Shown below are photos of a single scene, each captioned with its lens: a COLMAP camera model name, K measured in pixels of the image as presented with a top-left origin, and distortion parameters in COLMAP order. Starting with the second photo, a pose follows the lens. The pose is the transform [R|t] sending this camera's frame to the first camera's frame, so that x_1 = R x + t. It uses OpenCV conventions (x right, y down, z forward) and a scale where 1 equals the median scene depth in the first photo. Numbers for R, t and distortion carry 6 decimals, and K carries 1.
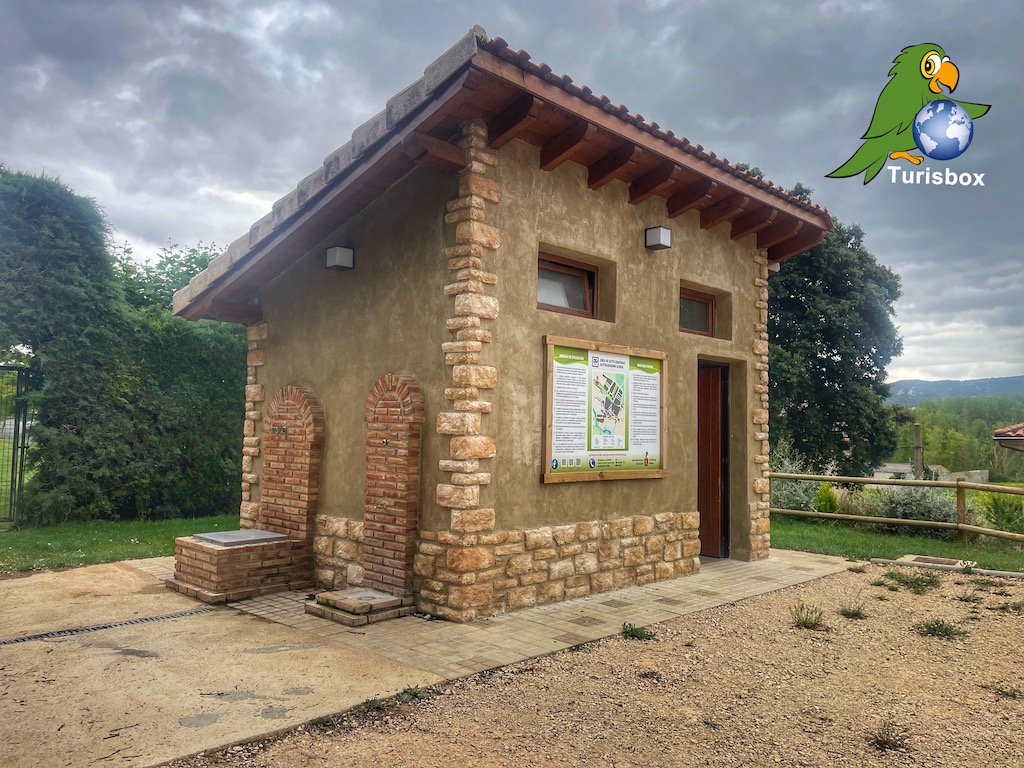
lens RADIAL K [[773.0, 0, 513.4], [0, 773.0, 377.0], [0, 0, 1]] dist [0.095869, -0.127703]
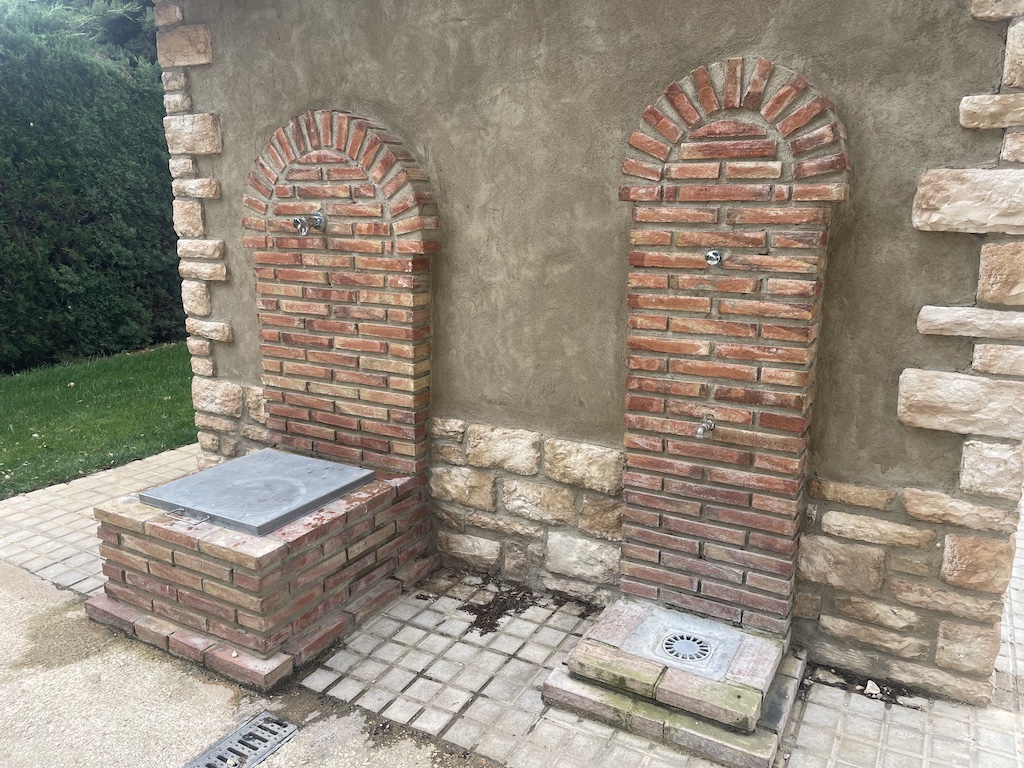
lens RADIAL K [[773.0, 0, 513.4], [0, 773.0, 377.0], [0, 0, 1]] dist [0.095869, -0.127703]
pose [[0.968302, -0.077558, 0.237435, -0.329720], [0.005297, 0.956734, 0.290915, 0.028014], [-0.249725, -0.280436, 0.926819, 0.624462]]
